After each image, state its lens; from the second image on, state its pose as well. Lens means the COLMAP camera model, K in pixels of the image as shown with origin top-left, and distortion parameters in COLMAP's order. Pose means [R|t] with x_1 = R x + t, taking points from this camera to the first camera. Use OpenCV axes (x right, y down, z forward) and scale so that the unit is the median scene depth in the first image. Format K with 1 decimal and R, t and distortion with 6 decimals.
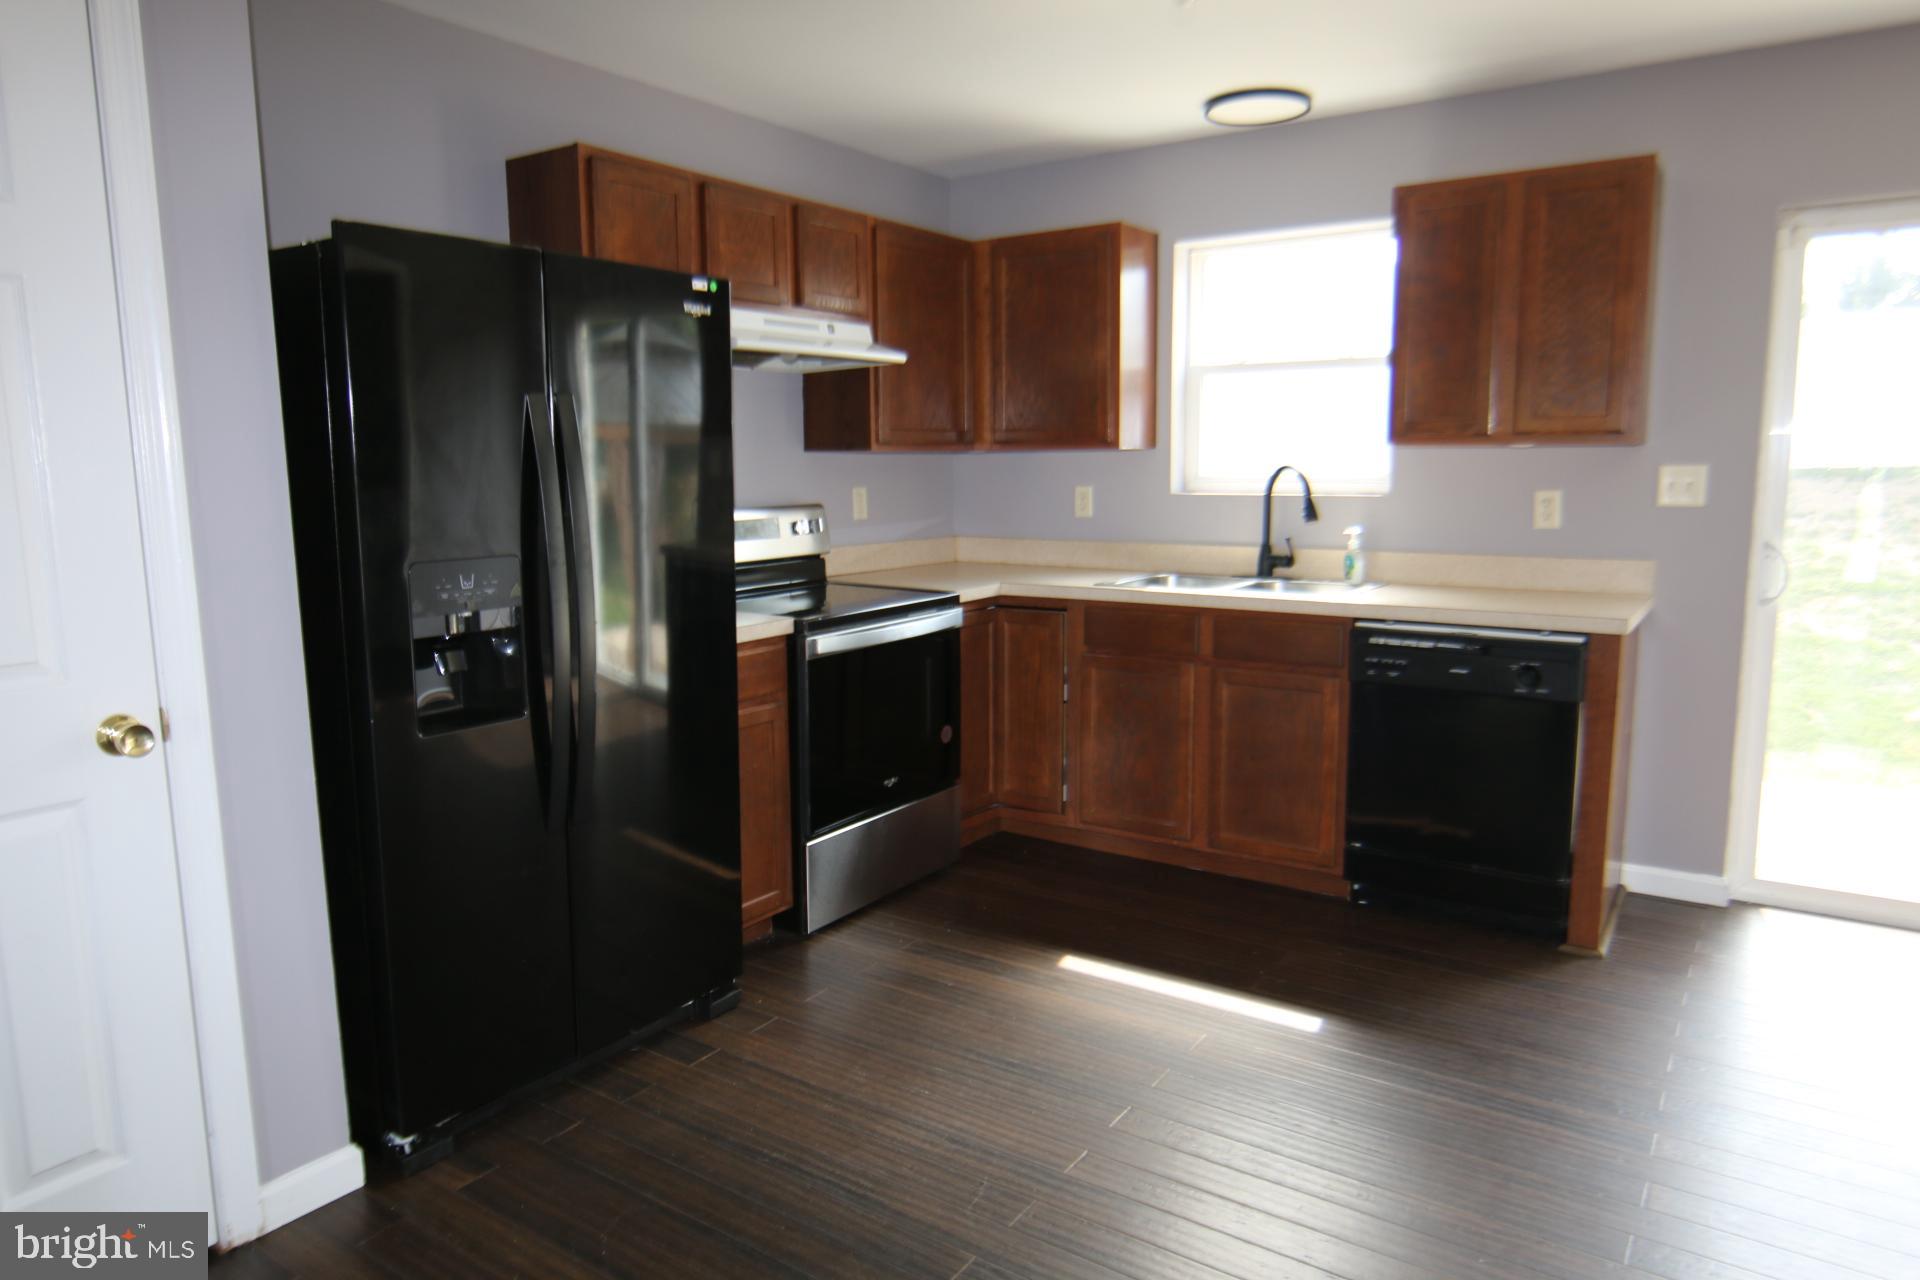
lens RADIAL K [[1215.9, 0, 957.2], [0, 1215.9, 643.4], [0, 0, 1]] dist [-0.007063, 0.000558]
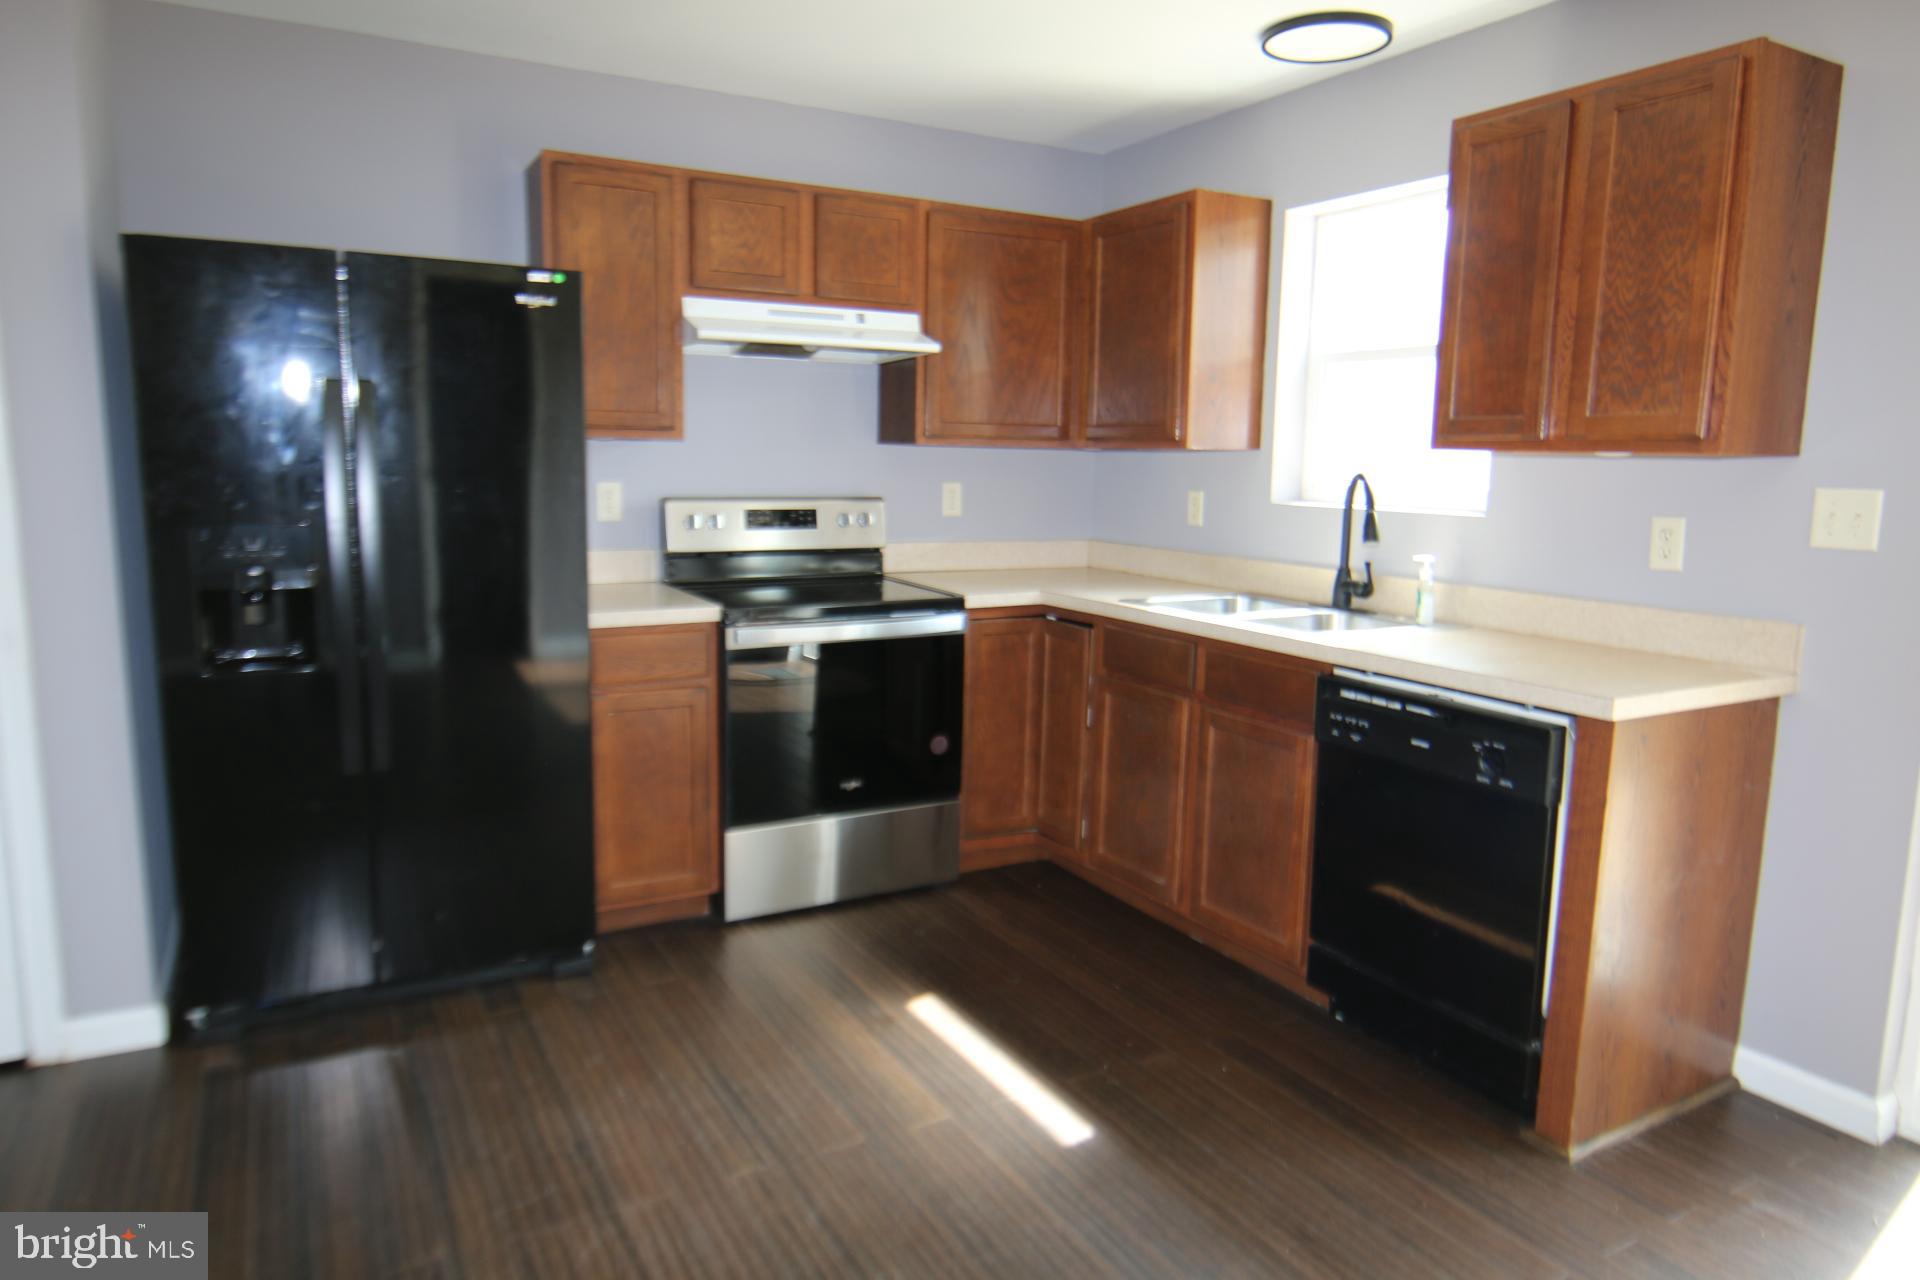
lens RADIAL K [[1215.9, 0, 957.2], [0, 1215.9, 643.4], [0, 0, 1]] dist [-0.007063, 0.000558]
pose [[0.896756, 0.092761, -0.432693, 0.415967], [-0.092277, 0.995487, 0.022169, -0.026744], [0.432797, 0.020048, 0.901269, 0.155109]]
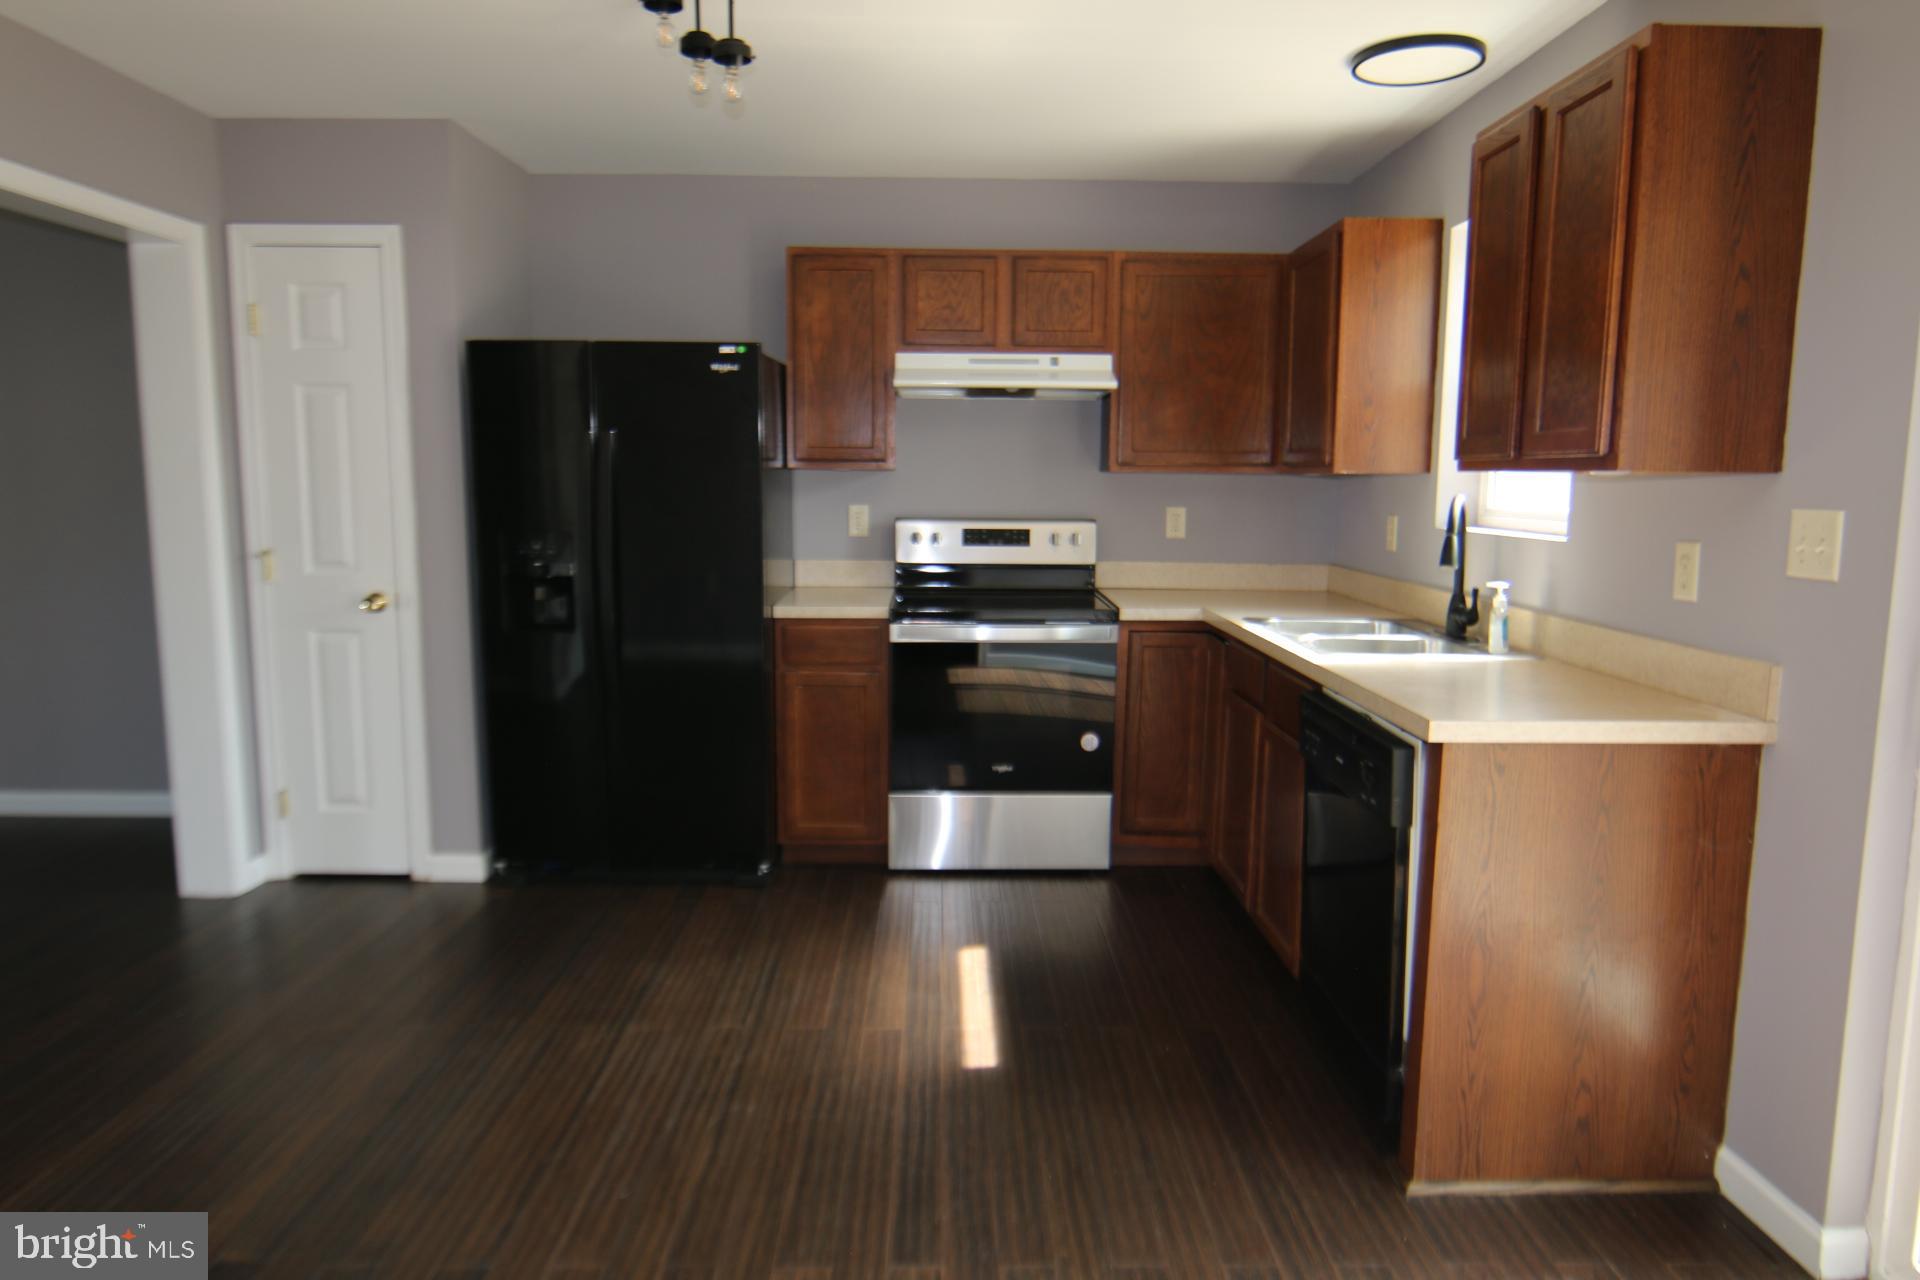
lens RADIAL K [[1226.2, 0, 960.0], [0, 1226.2, 640.0], [0, 0, 1]] dist [-0.000199, 0.001996]
pose [[0.576489, 0.122384, -0.807888, 0.787345], [-0.137803, 0.989120, 0.051505, -0.052655], [0.805401, 0.081637, 0.587081, 0.292665]]
